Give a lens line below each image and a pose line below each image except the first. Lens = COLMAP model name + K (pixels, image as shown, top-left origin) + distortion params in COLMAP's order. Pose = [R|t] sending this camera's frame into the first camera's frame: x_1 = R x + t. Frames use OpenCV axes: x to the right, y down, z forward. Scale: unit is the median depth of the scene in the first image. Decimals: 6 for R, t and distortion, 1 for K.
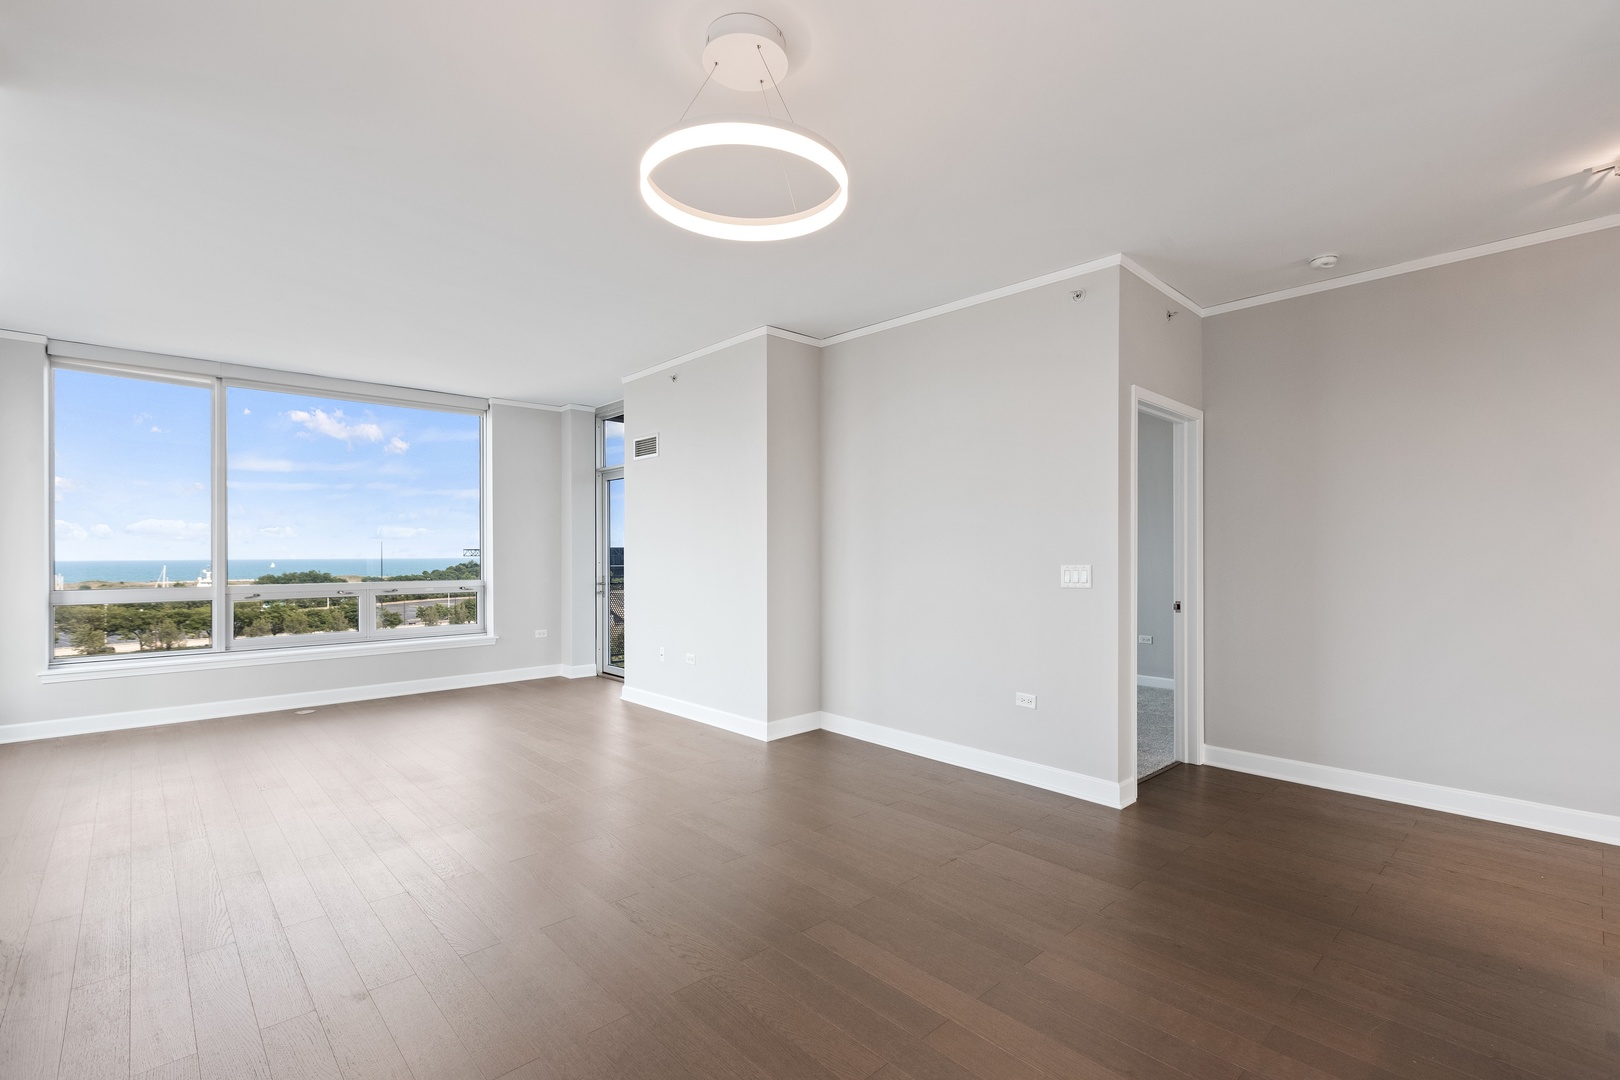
lens RADIAL K [[718.4, 0, 809.7], [0, 718.4, 555.2], [0, 0, 1]] dist [-0.000040, -0.000056]
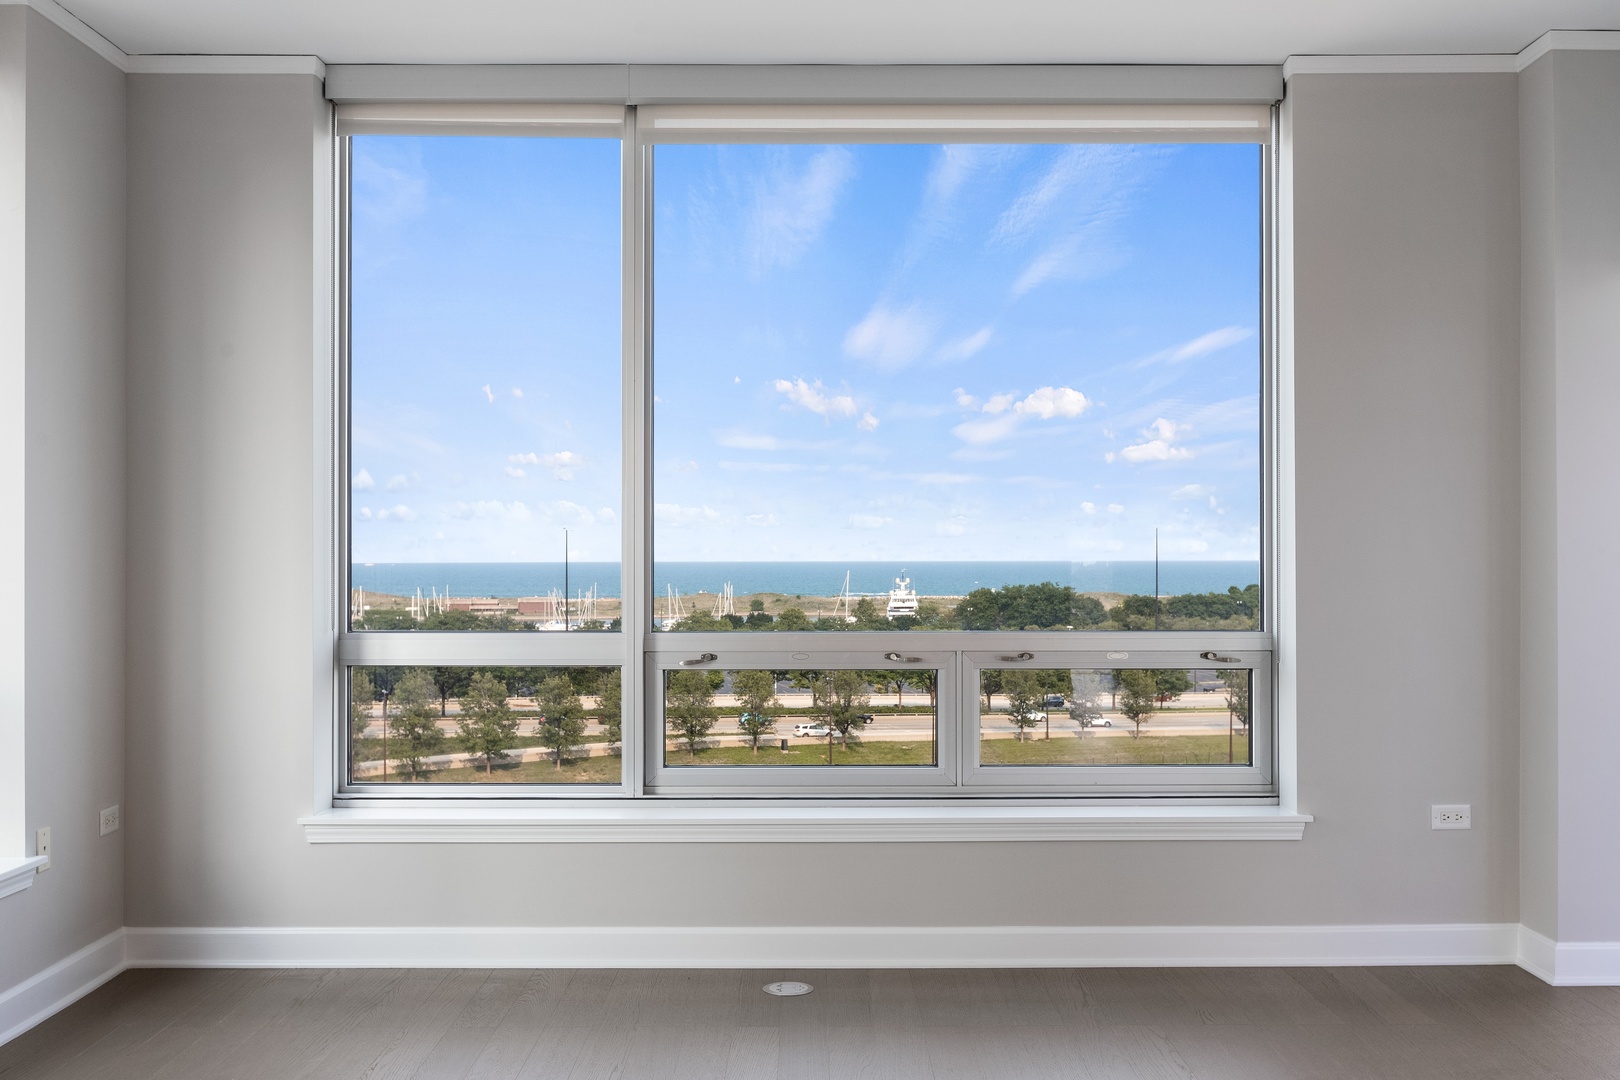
lens RADIAL K [[1591.7, 0, 814.0], [0, 1591.7, 538.9], [0, 0, 1]] dist [-0.109900, 0.252682]
pose [[0.731529, -0.002737, -0.681805, -0.149721], [-0.004537, 0.999950, -0.008881, -0.000343], [0.681795, 0.009590, 0.731480, 0.423052]]
